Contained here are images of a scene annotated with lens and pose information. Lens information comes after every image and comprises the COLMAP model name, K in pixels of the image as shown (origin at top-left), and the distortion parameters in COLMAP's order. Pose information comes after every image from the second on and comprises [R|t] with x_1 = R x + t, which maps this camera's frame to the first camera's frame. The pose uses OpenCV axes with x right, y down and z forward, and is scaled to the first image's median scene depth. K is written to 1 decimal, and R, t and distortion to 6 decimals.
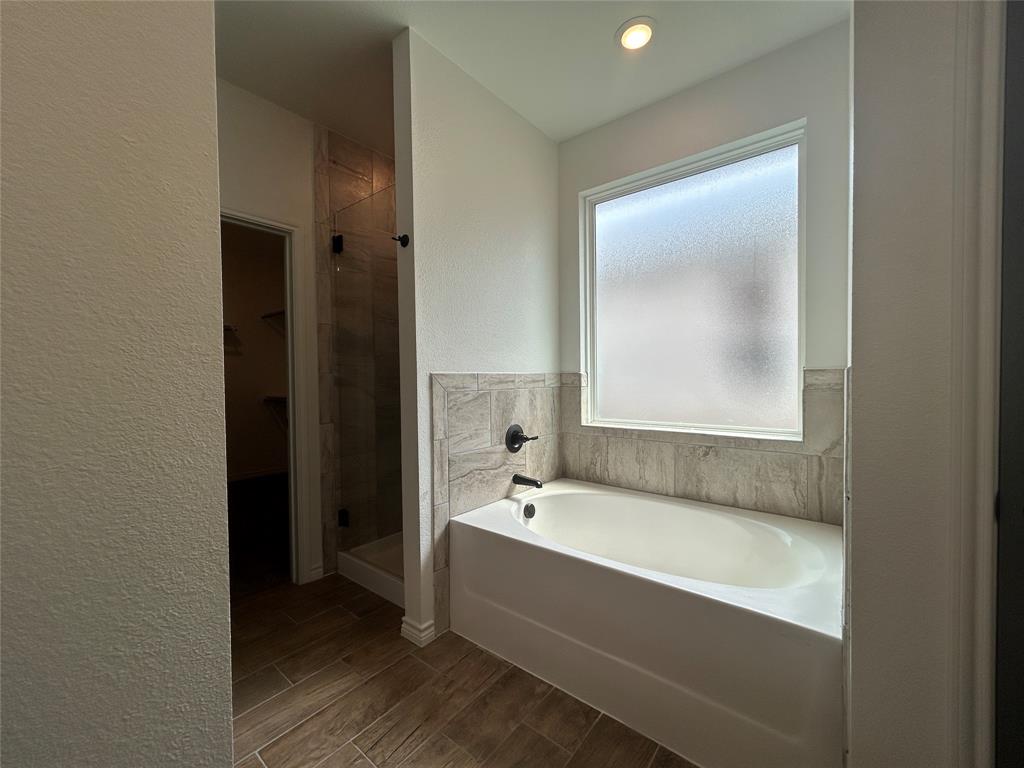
lens RADIAL K [[413.1, 0, 512.8], [0, 413.1, 381.6], [0, 0, 1]] dist [-0.007028, 0.001276]
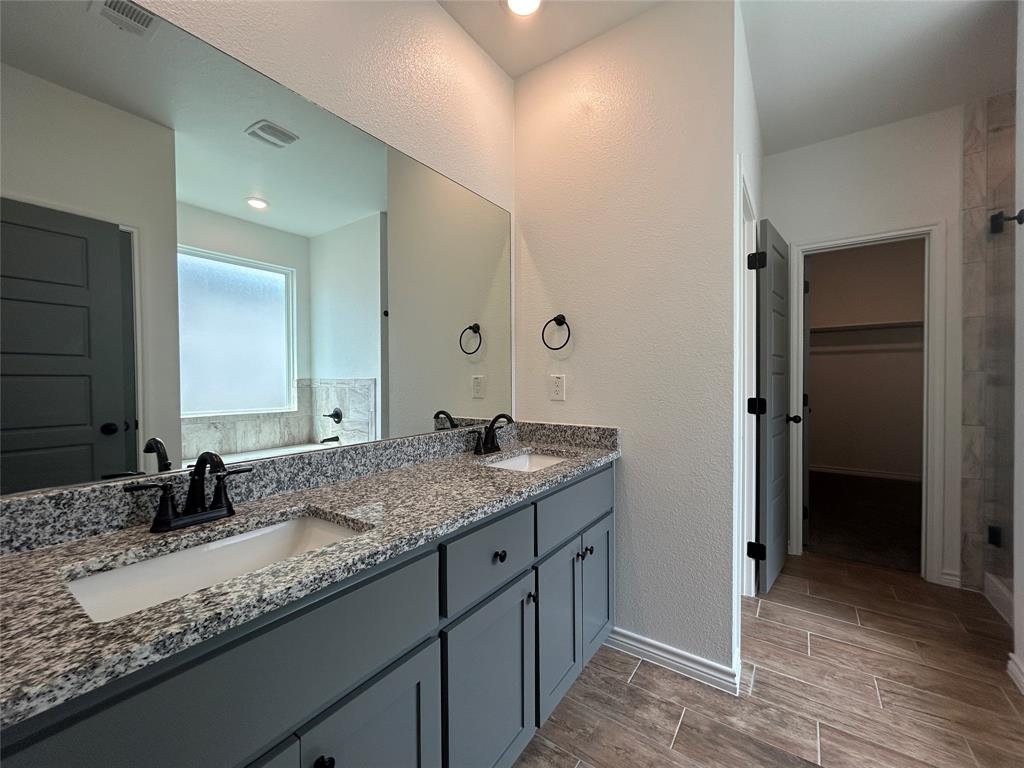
lens RADIAL K [[413.1, 0, 512.0], [0, 413.1, 380.7], [0, 0, 1]] dist [-0.007028, 0.001276]
pose [[0.066981, 0.019511, -0.997563, 0.394522], [-0.010021, 0.999772, 0.018881, -0.005716], [0.997704, 0.008732, 0.067161, -0.085224]]
